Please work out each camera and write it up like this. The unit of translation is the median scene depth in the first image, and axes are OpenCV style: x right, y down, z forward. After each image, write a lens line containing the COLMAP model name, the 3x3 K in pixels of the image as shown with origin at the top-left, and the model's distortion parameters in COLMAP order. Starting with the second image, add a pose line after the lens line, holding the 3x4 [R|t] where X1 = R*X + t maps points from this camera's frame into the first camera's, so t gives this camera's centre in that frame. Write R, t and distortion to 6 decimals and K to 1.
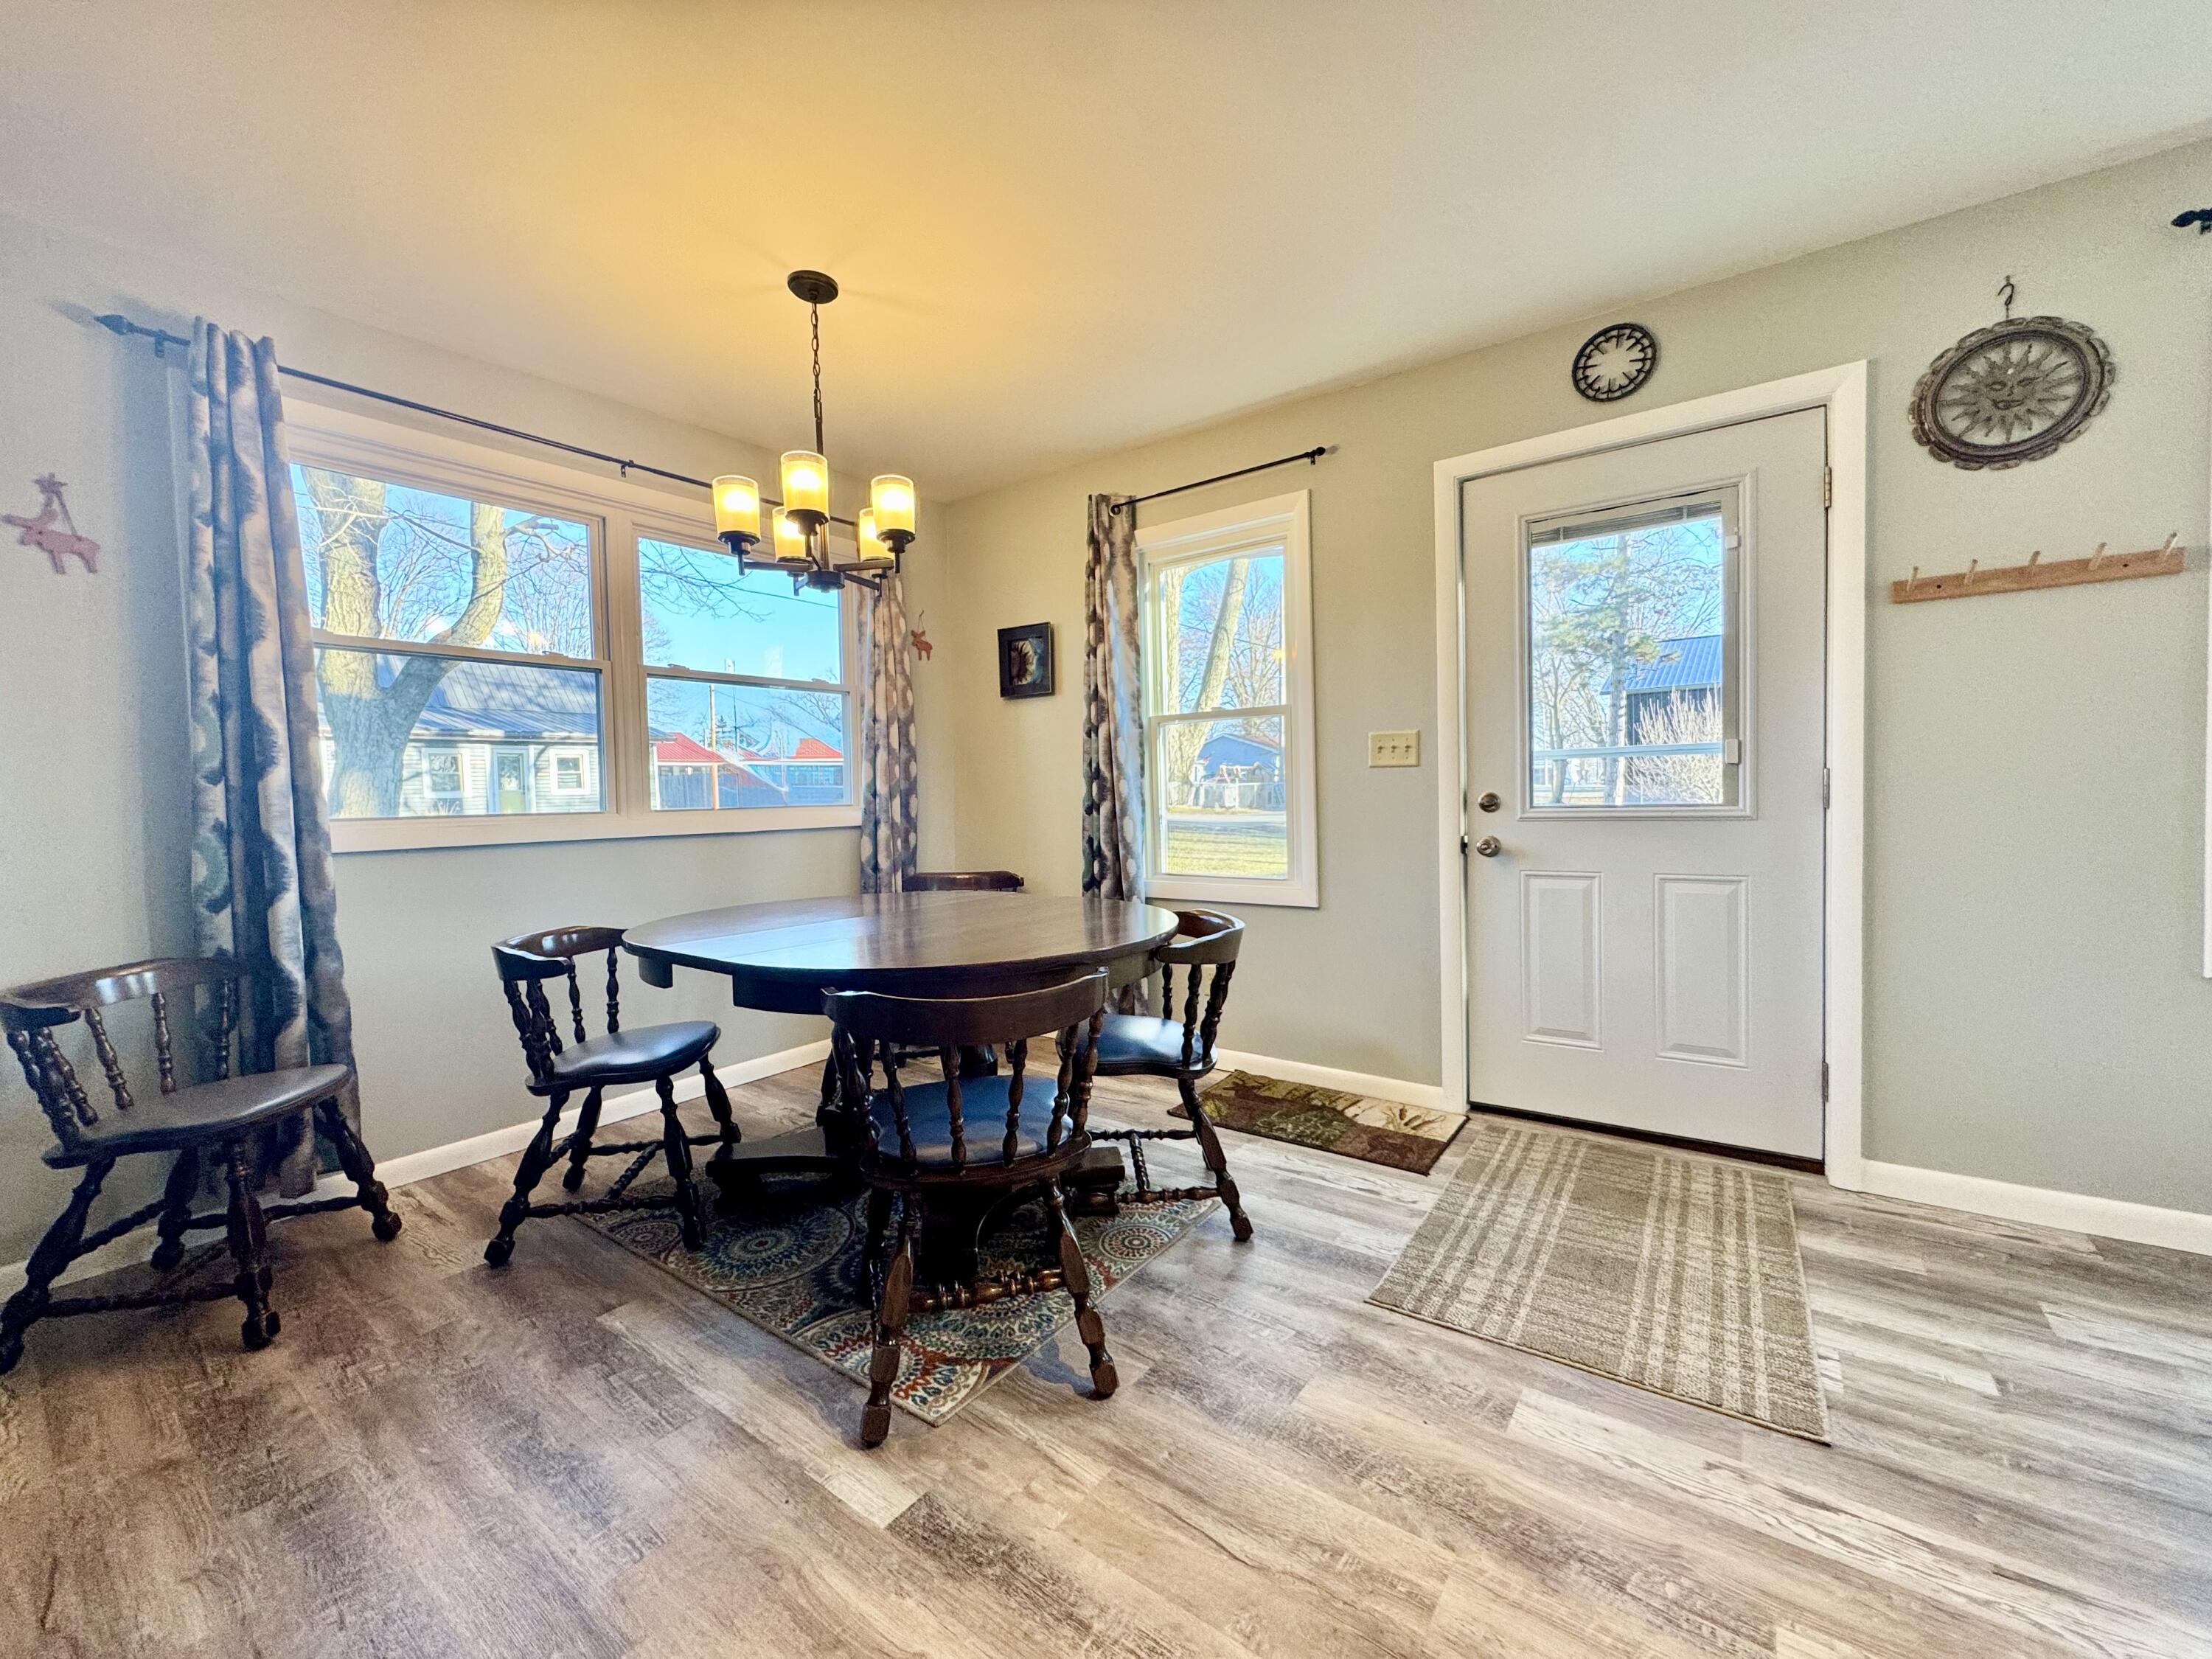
lens RADIAL K [[880.4, 0, 1104.0], [0, 880.4, 821.5], [0, 0, 1]] dist [-0.003060, 0.000521]
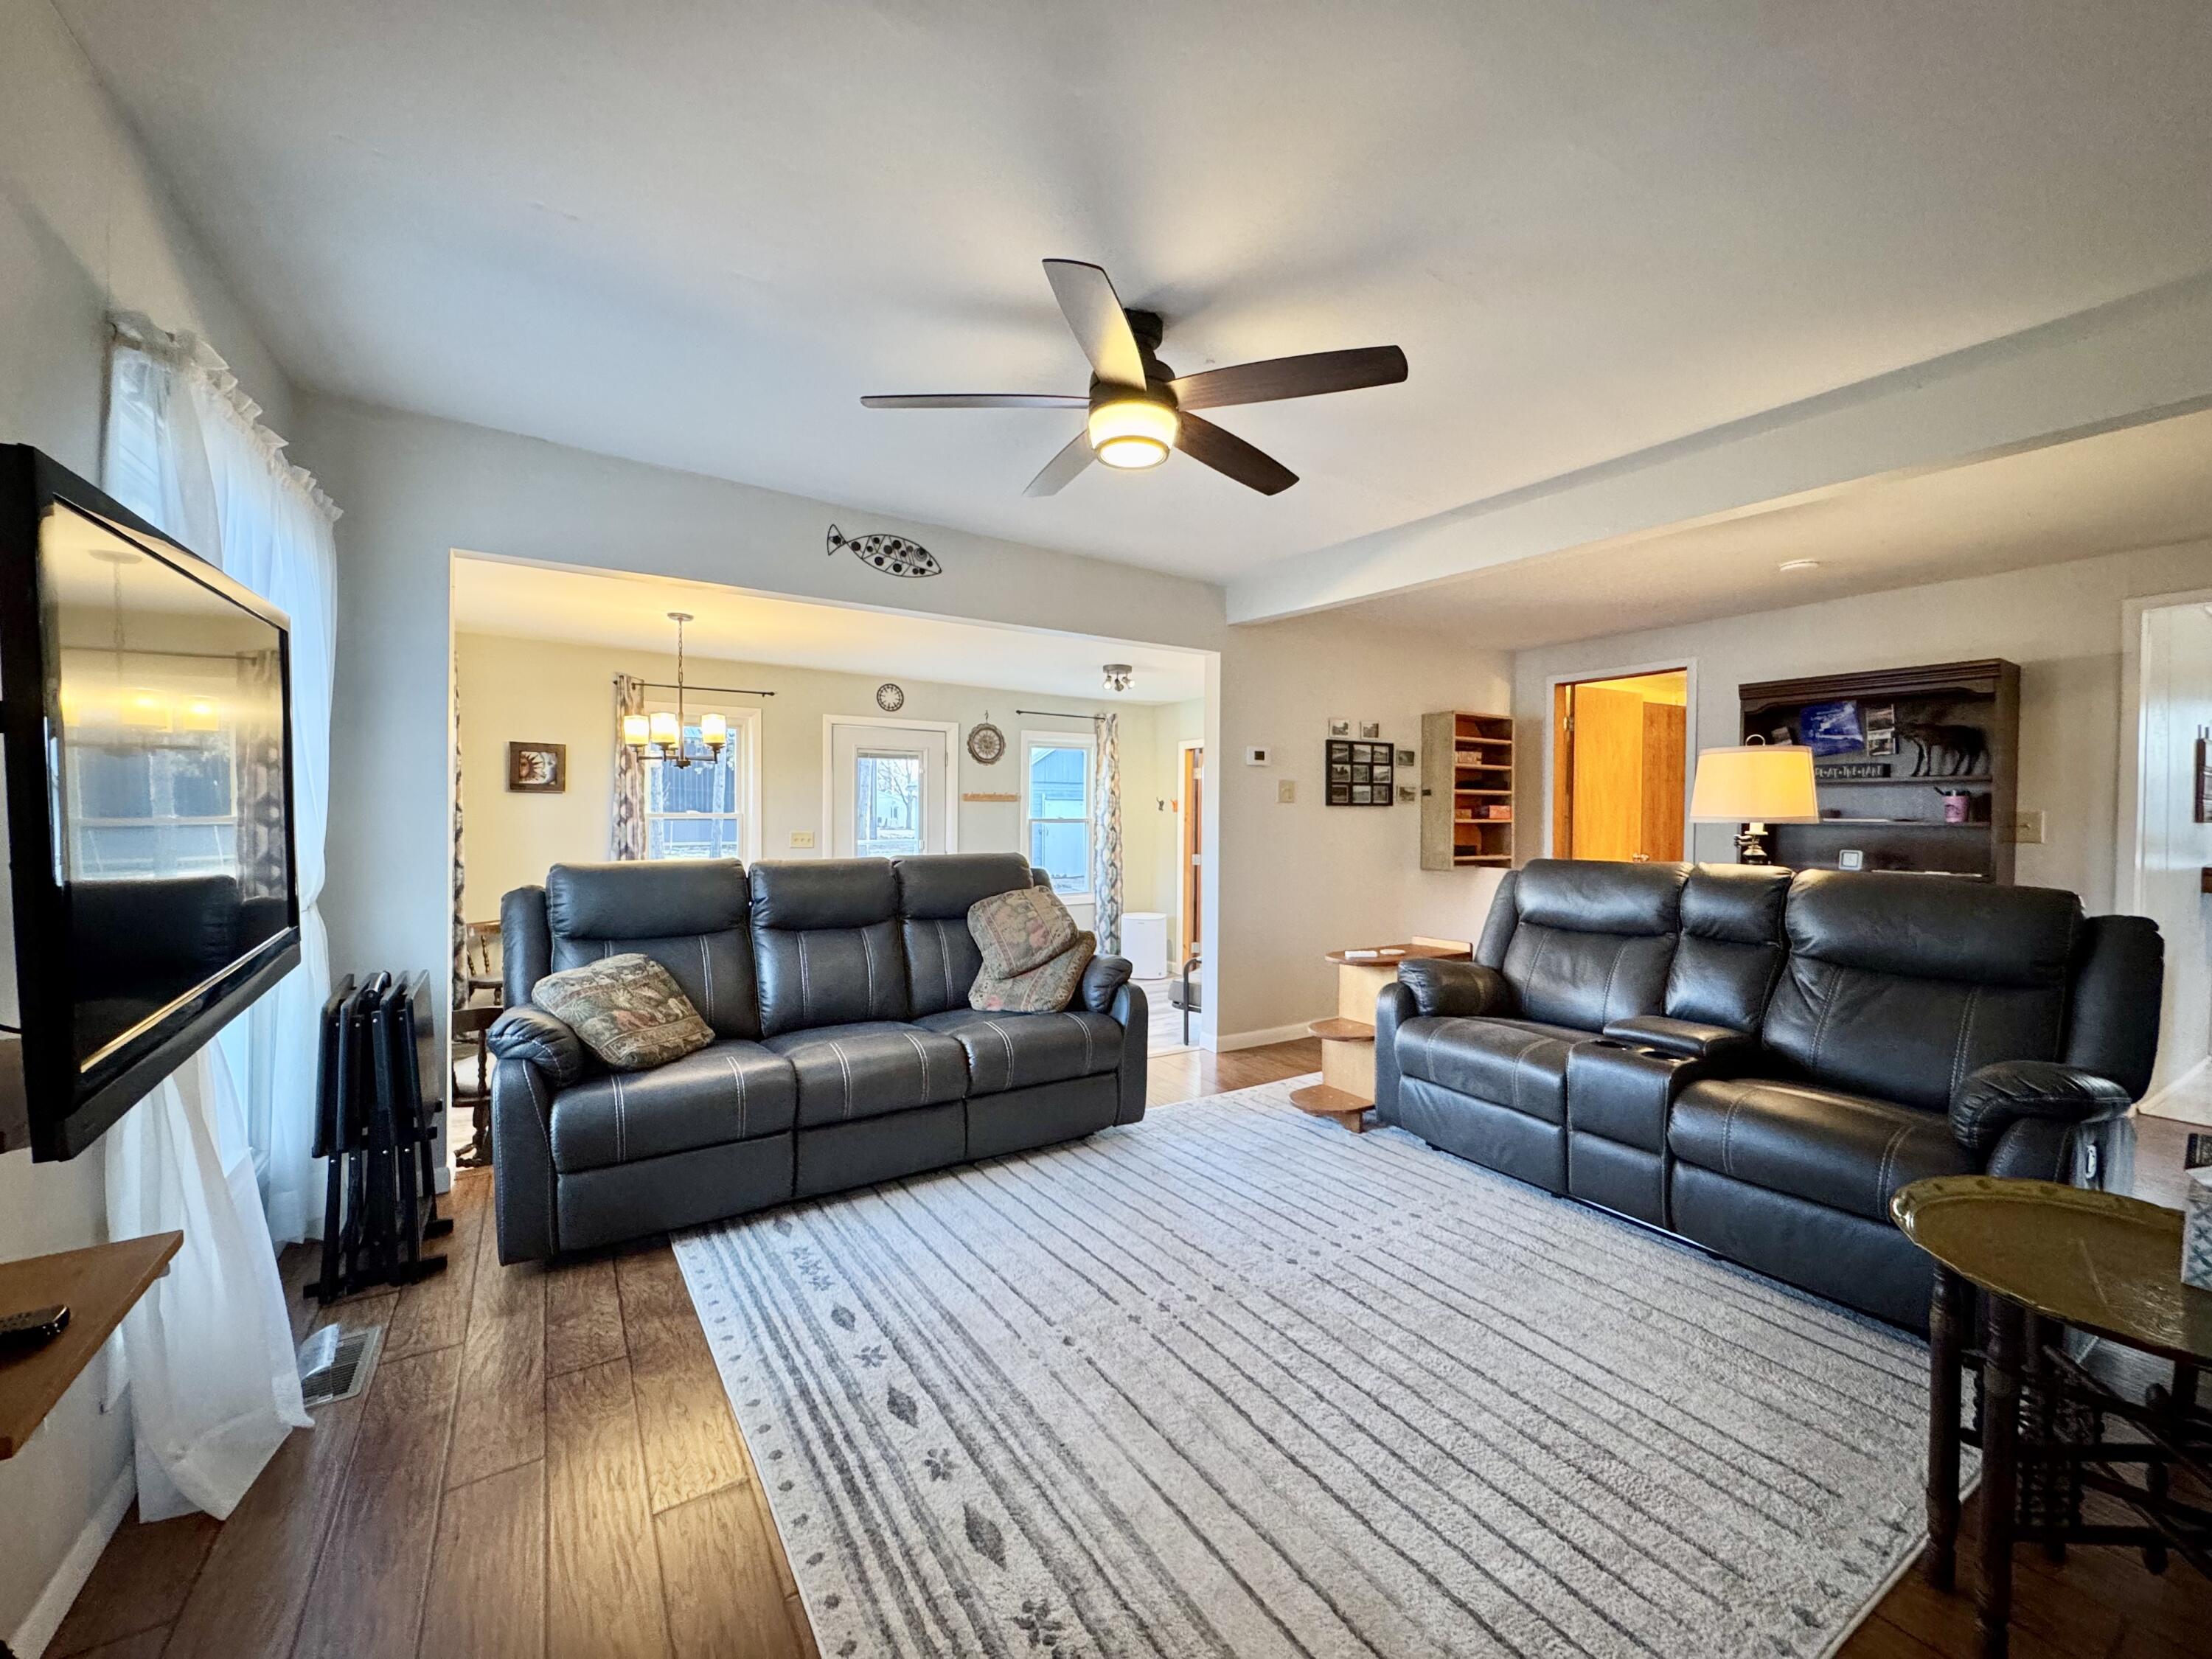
lens RADIAL K [[880.4, 0, 1106.3], [0, 880.4, 833.9], [0, 0, 1]] dist [-0.003060, 0.000521]
pose [[0.348300, 0.002832, 0.937379, -1.922276], [0.013058, 0.999884, -0.007872, -0.092257], [-0.937292, 0.014982, 0.348223, -0.604385]]
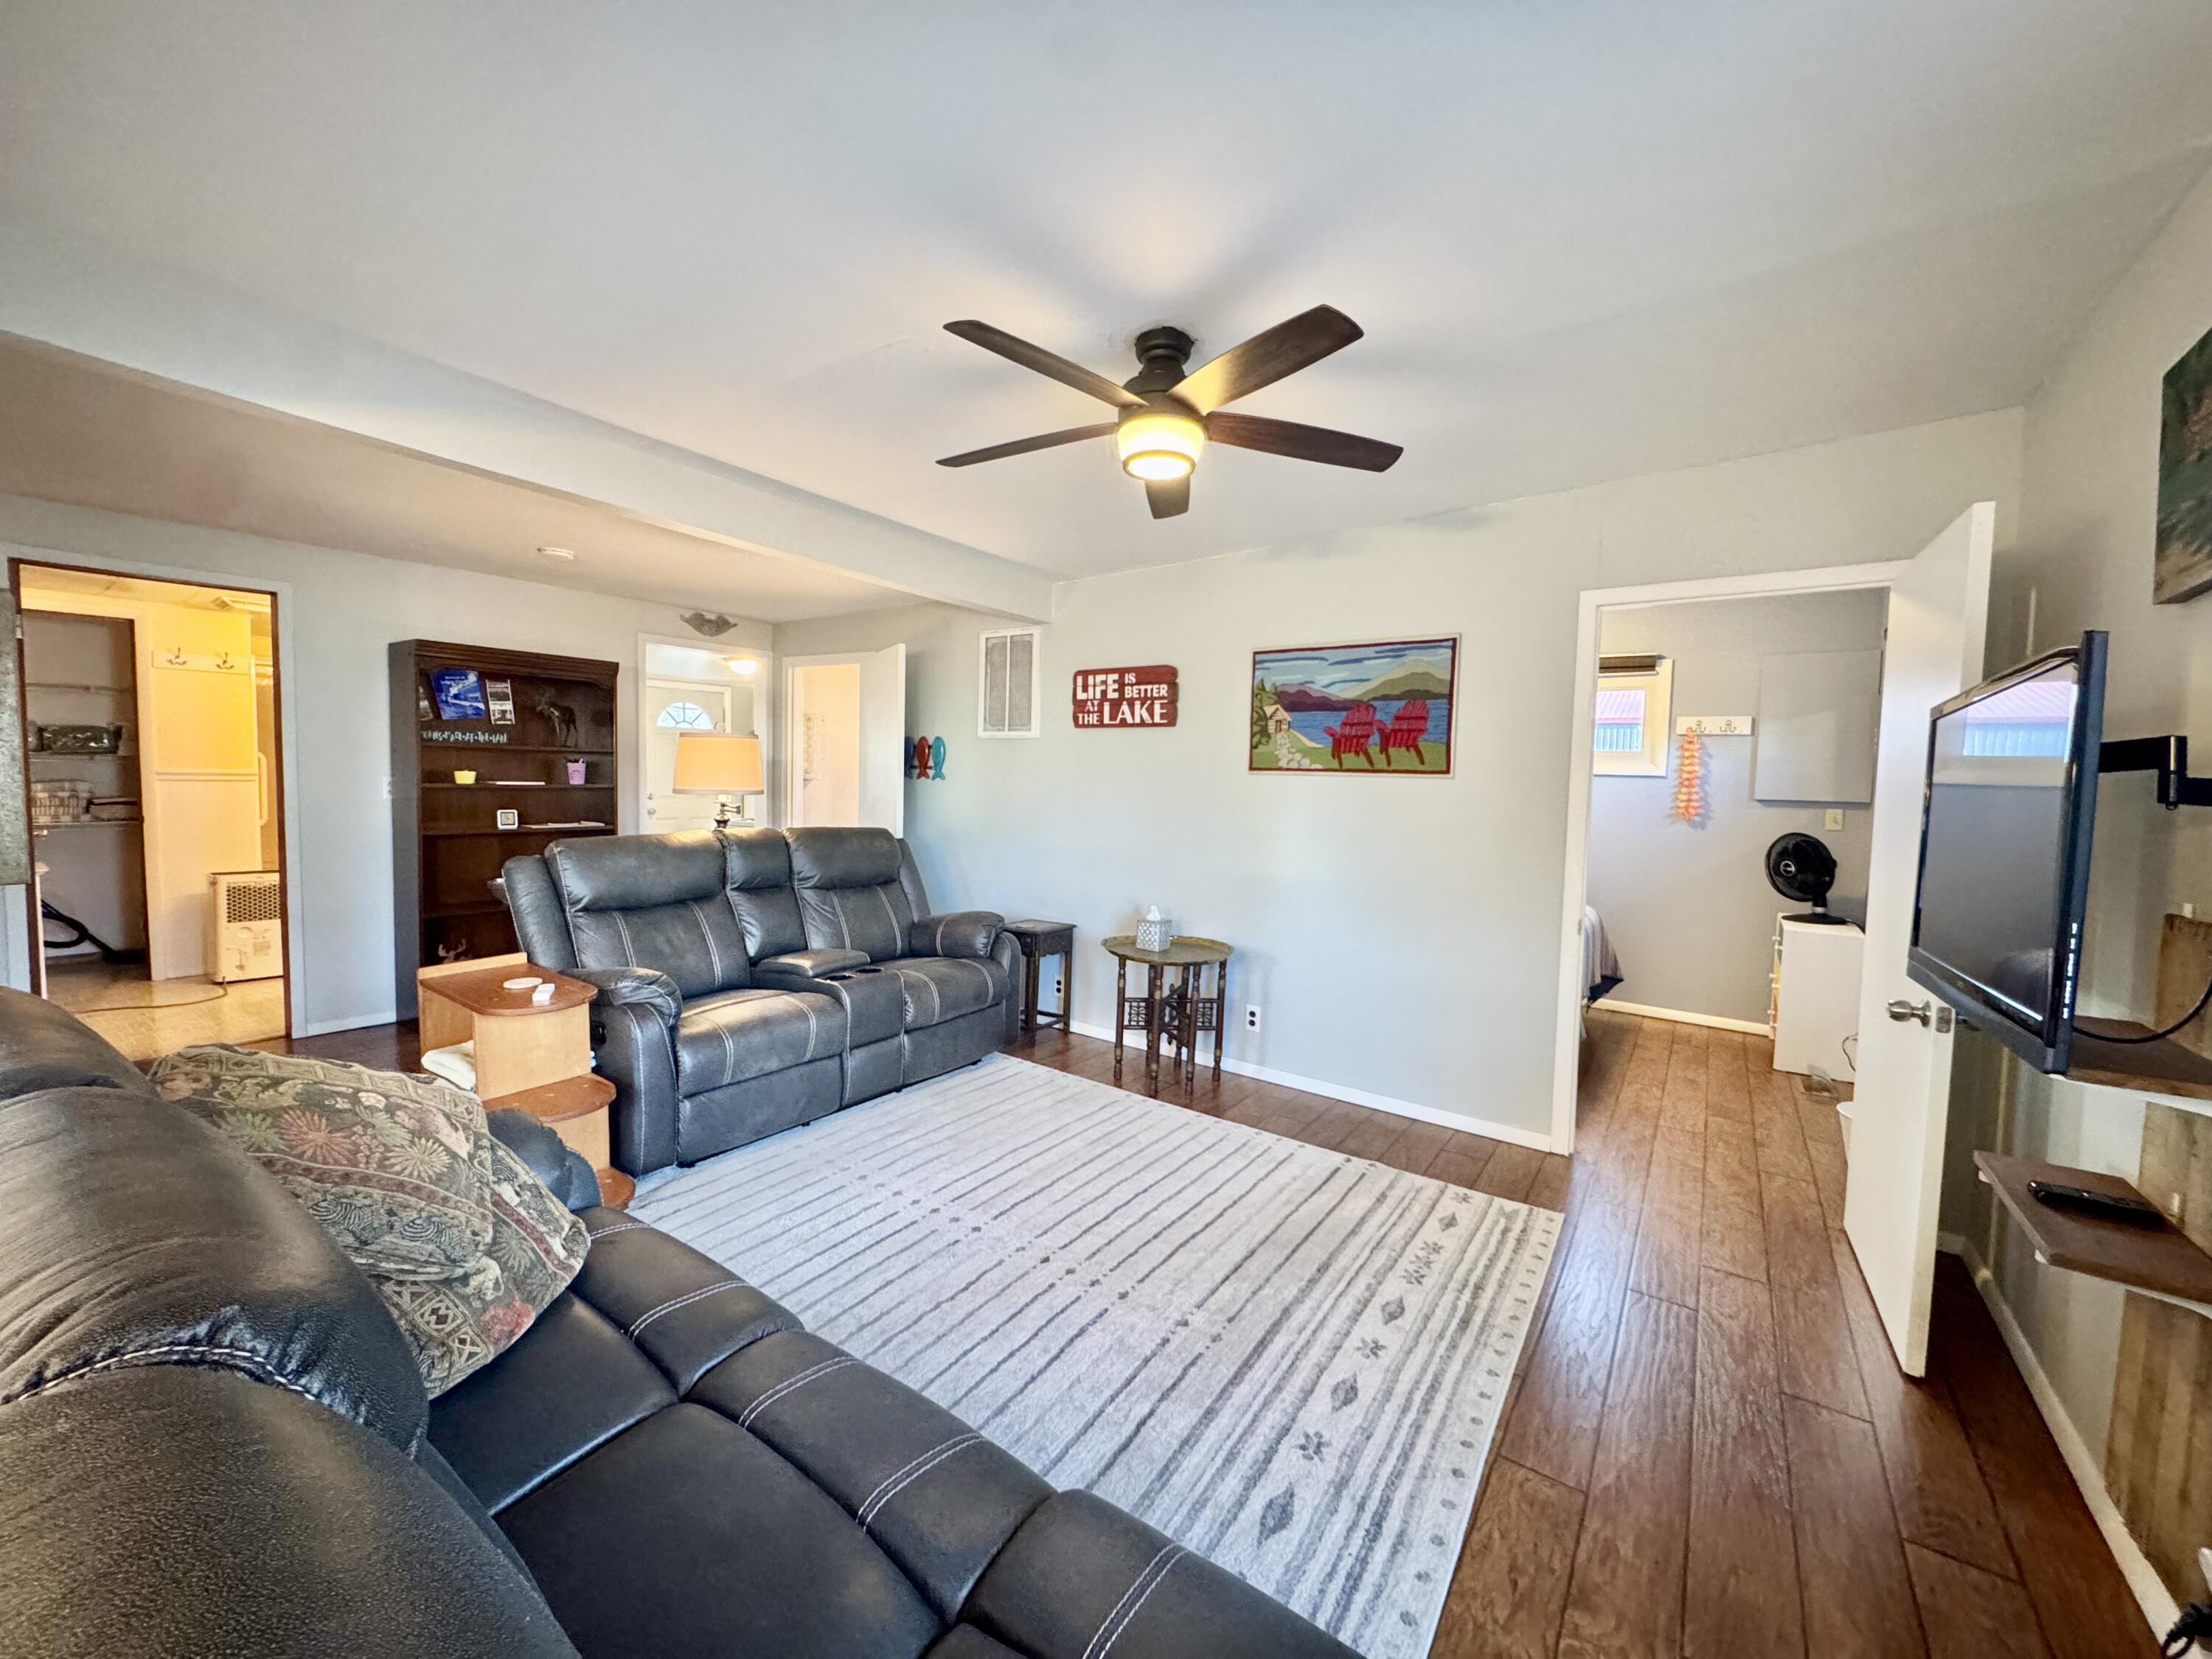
lens RADIAL K [[880.4, 0, 1107.7], [0, 880.4, 826.4], [0, 0, 1]] dist [-0.003060, 0.000521]
pose [[-0.999244, 0.005376, -0.038502, -0.966305], [0.001871, 0.995895, 0.090497, -0.195401], [0.038830, 0.090356, -0.995152, 0.650611]]
